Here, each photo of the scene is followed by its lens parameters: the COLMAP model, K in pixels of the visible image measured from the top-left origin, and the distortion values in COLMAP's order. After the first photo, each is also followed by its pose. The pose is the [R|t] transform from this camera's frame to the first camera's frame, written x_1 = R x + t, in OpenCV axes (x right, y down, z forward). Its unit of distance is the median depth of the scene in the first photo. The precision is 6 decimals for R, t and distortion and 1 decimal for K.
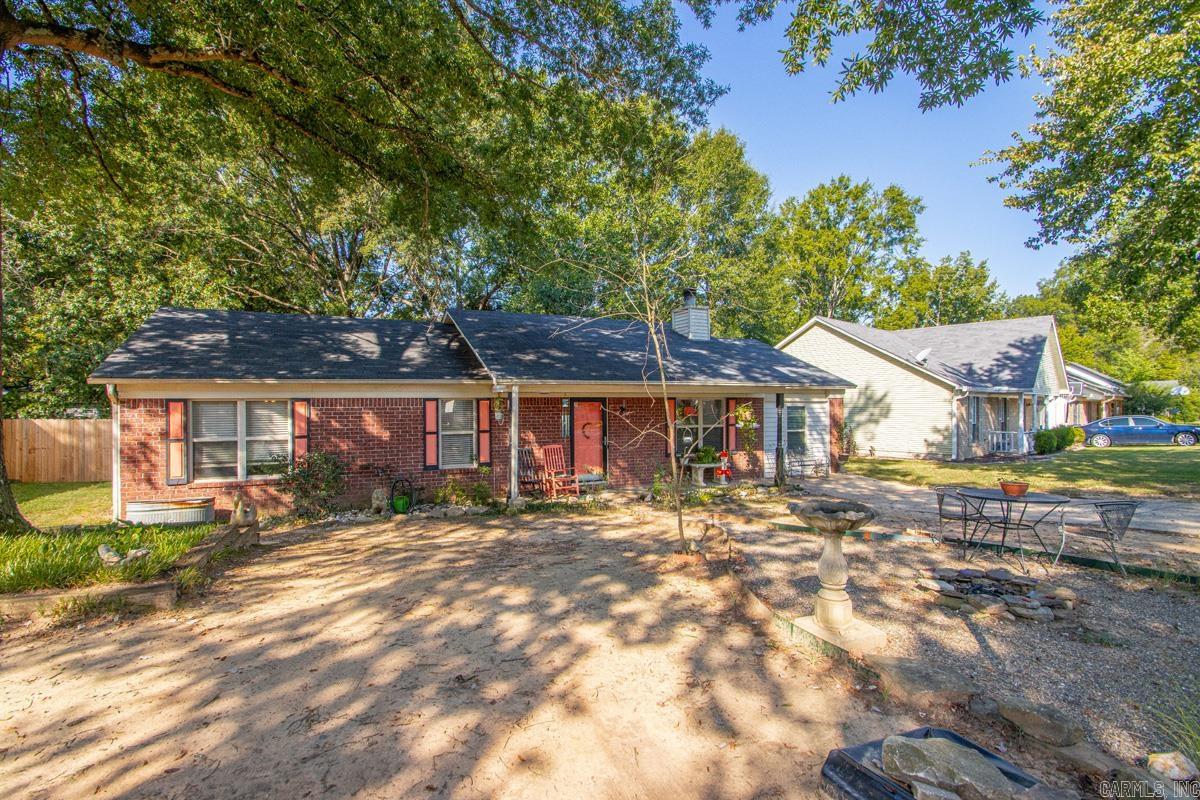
lens RADIAL K [[562.9, 0, 592.4], [0, 562.9, 395.9], [0, 0, 1]] dist [0.012940, -0.013085]
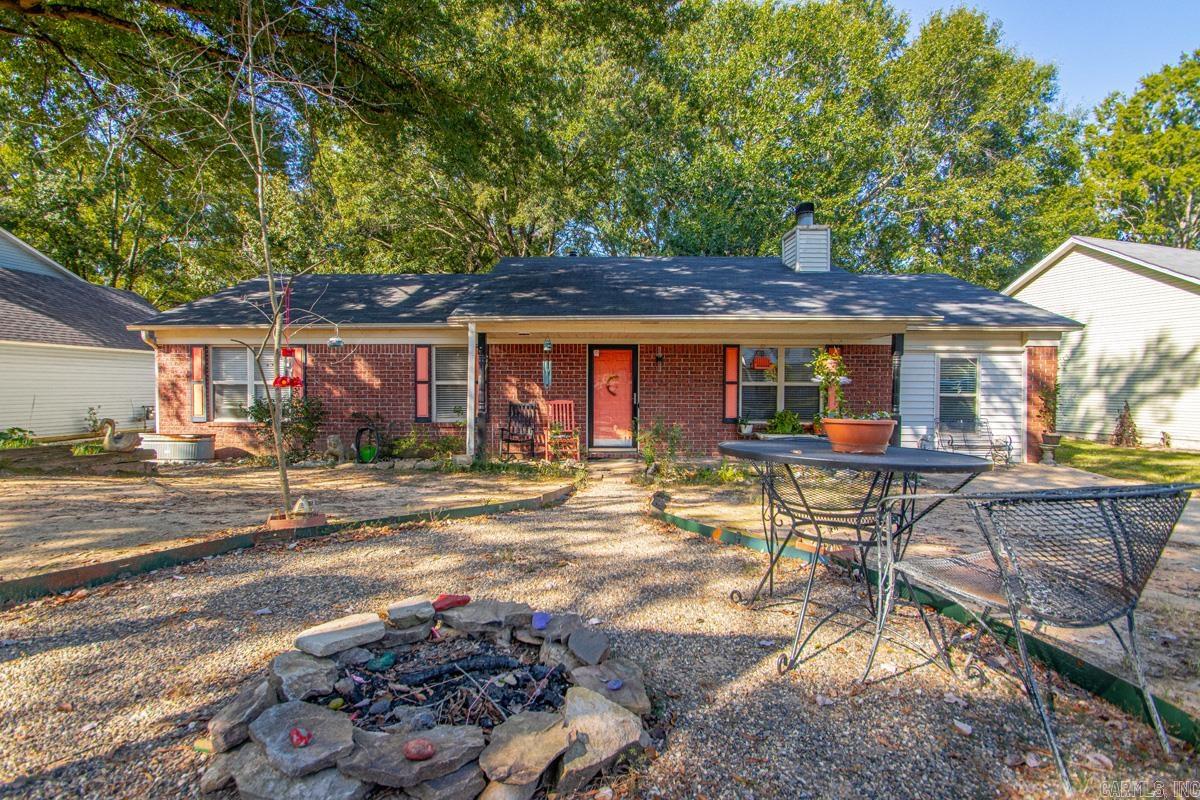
lens RADIAL K [[562.9, 0, 592.4], [0, 562.9, 395.9], [0, 0, 1]] dist [0.012940, -0.013085]
pose [[0.897850, 0.012689, -0.440118, 0.320837], [-0.001479, 0.999666, 0.025806, 0.055519], [0.440298, -0.022519, 0.897569, 0.252421]]
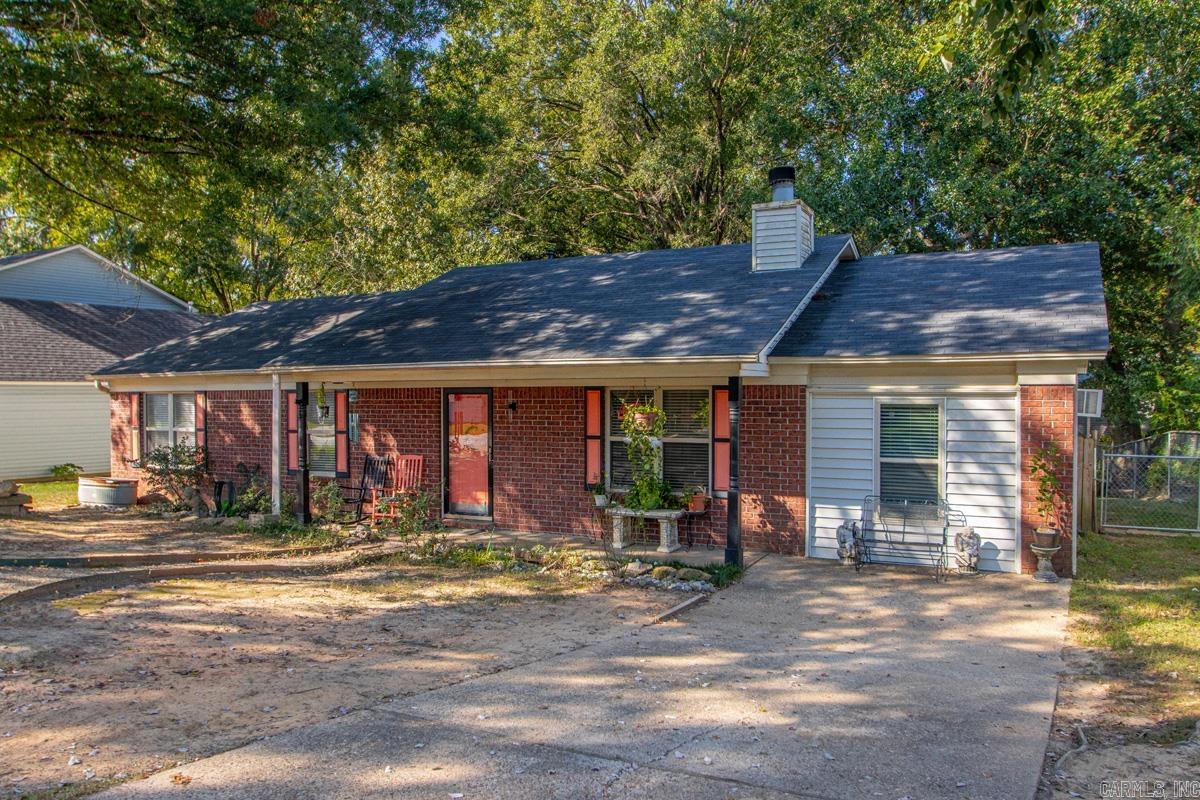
lens RADIAL K [[913.0, 0, 600.0], [0, 913.0, 400.0], [0, 0, 1]] dist [-0.057342, 0.039541]
pose [[0.605360, 0.007224, -0.795919, 0.925712], [0.010991, 0.999788, 0.017434, 0.000670], [0.795876, -0.019302, 0.605152, 0.470263]]
